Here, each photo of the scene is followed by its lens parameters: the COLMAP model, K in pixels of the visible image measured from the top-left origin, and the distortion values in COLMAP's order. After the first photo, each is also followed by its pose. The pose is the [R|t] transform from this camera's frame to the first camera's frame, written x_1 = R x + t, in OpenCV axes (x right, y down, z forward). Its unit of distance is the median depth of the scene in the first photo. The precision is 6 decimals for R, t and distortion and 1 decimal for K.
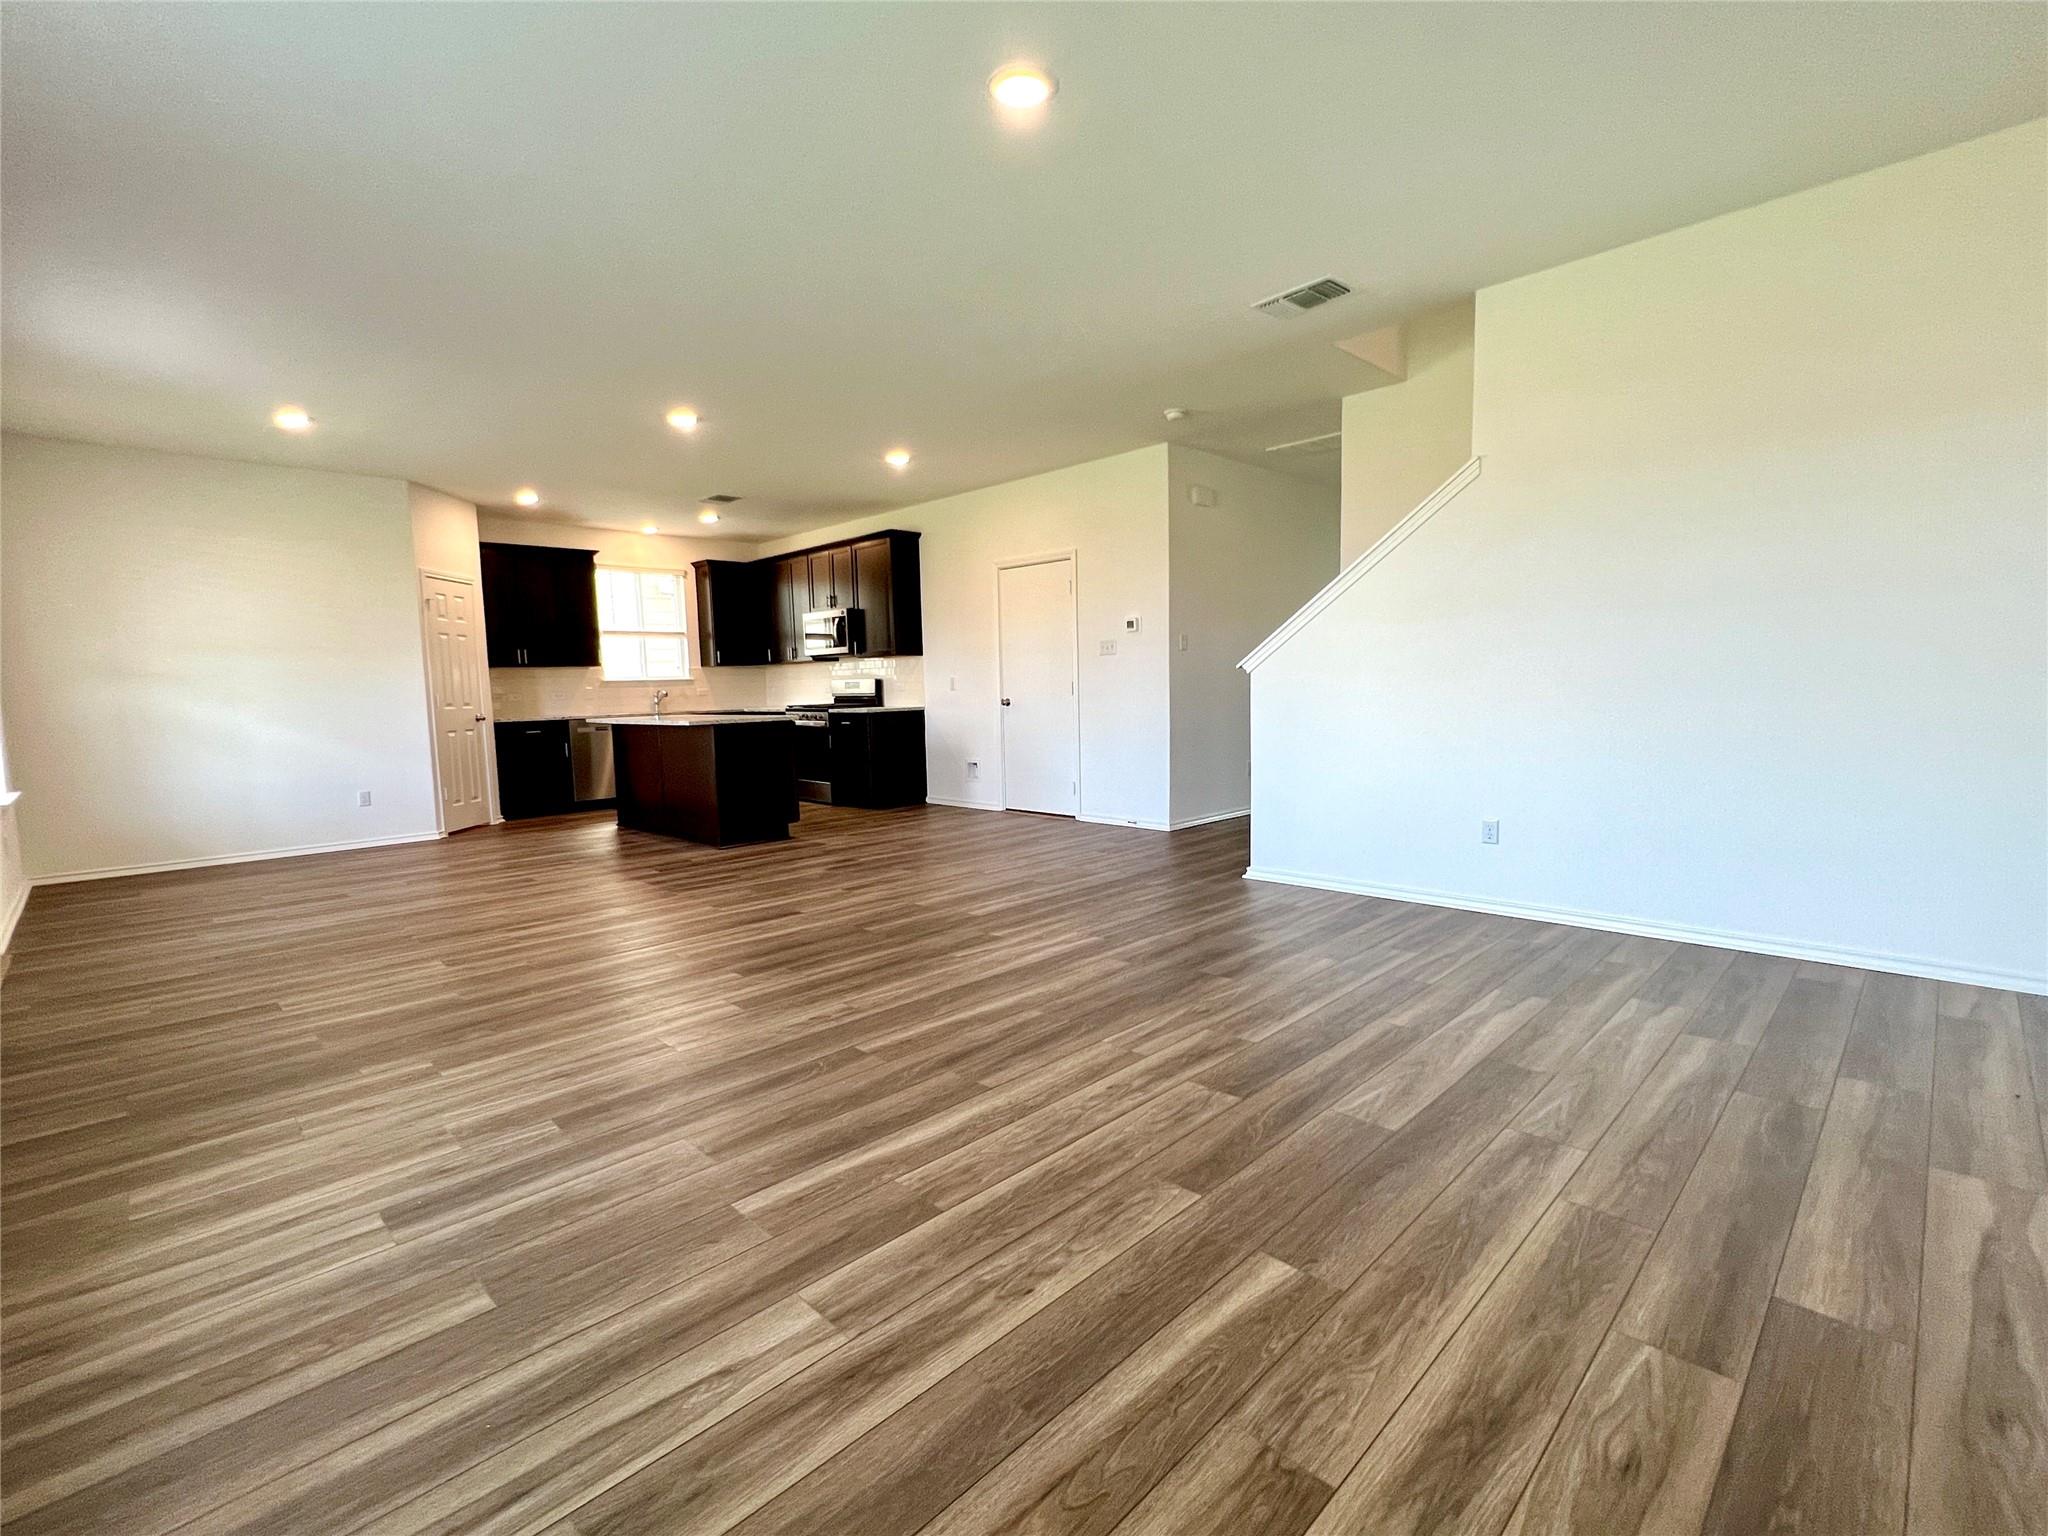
lens RADIAL K [[914.3, 0, 1013.6], [0, 914.3, 765.4], [0, 0, 1]] dist [0.003109, 0.001450]
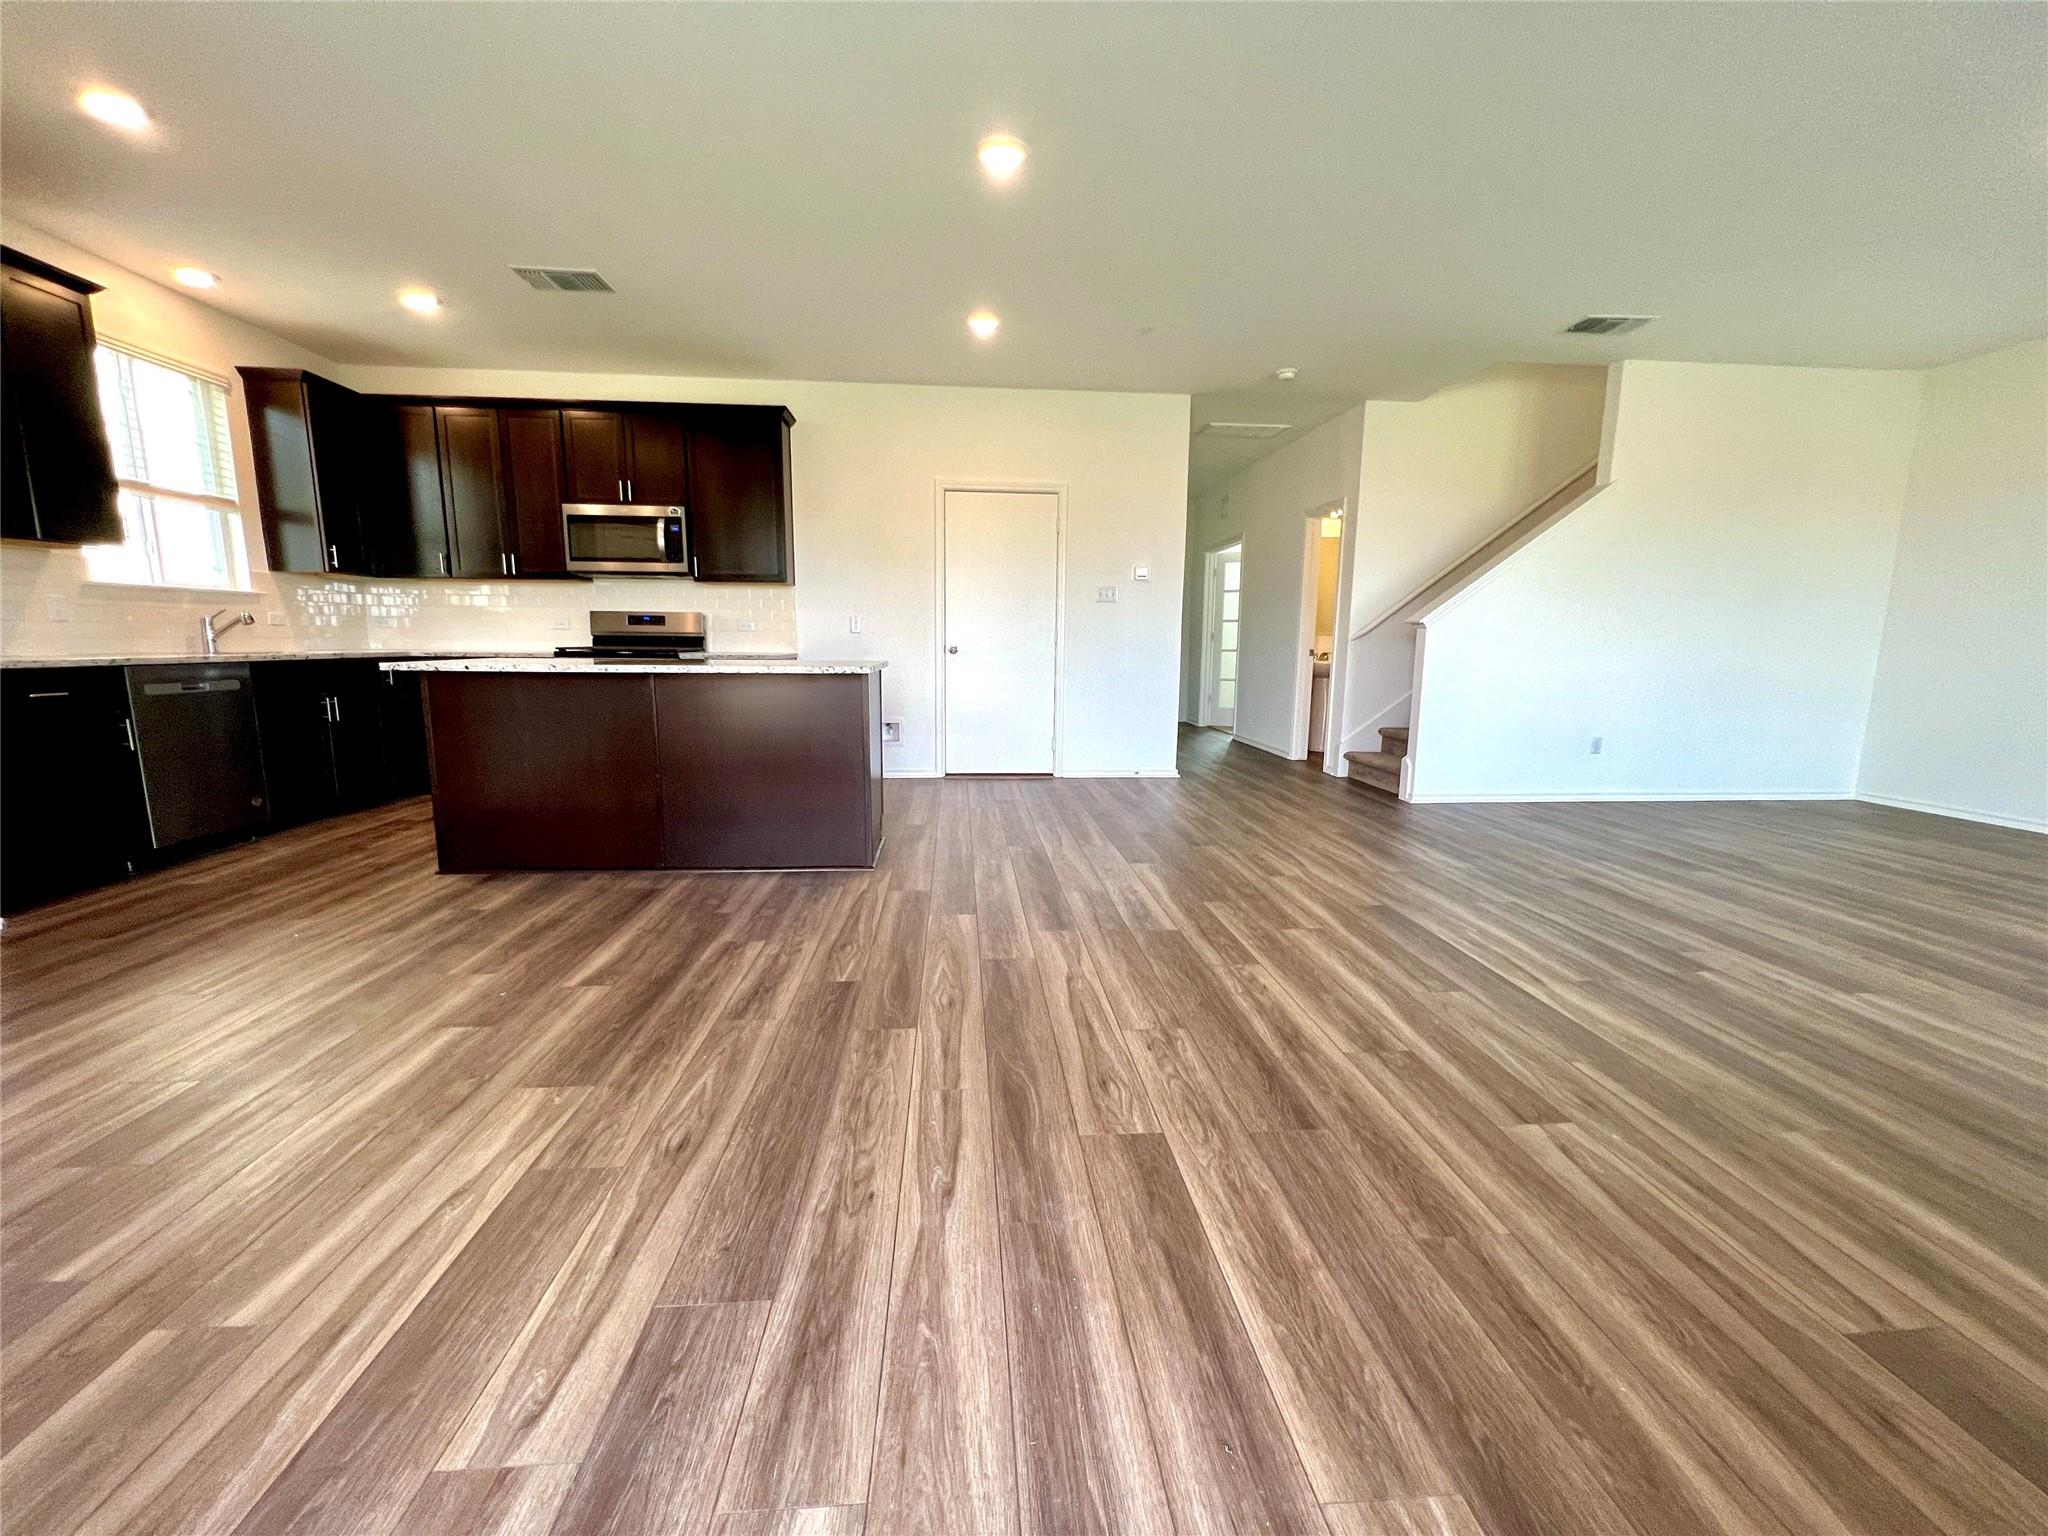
lens RADIAL K [[826.3, 0, 1029.4], [0, 826.3, 760.7], [0, 0, 1]] dist [-0.001883, -0.000224]
pose [[0.643277, -0.077207, 0.761731, -0.698025], [0.039657, 0.996927, 0.067556, -0.018672], [-0.764606, -0.013249, 0.644362, 0.558673]]
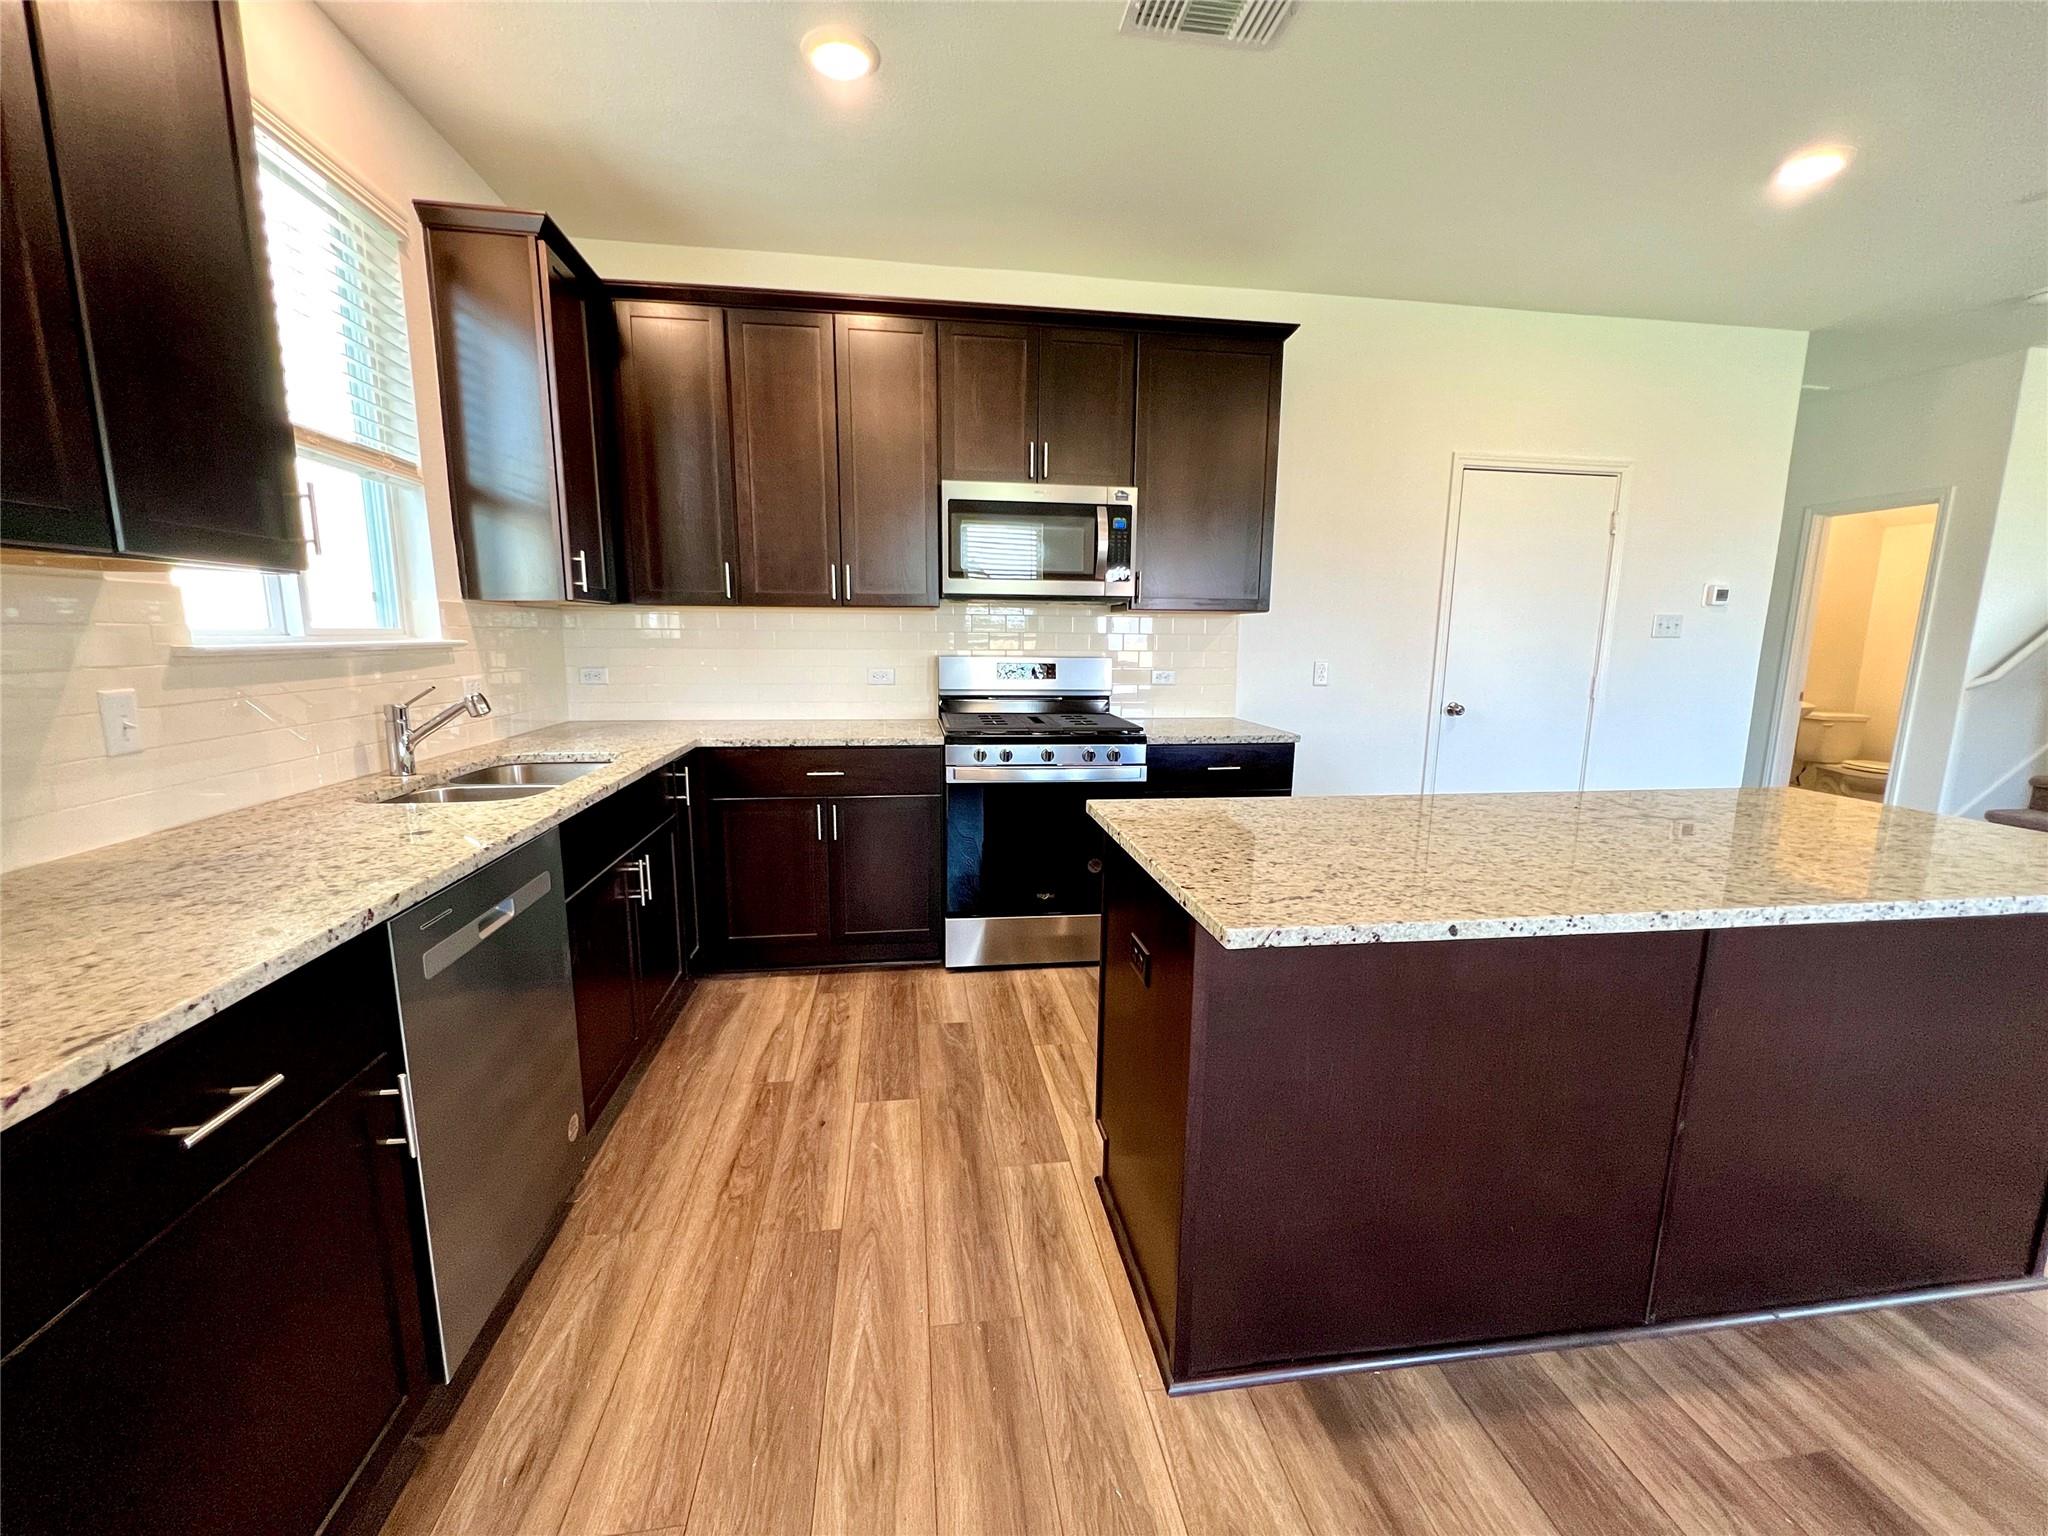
lens RADIAL K [[826.3, 0, 1026.6], [0, 826.3, 765.9], [0, 0, 1]] dist [-0.001883, -0.000224]
pose [[0.593401, -0.095244, 0.799252, -0.723741], [0.044071, 0.995329, 0.085890, -0.112696], [-0.803699, -0.015744, 0.594827, 1.136096]]
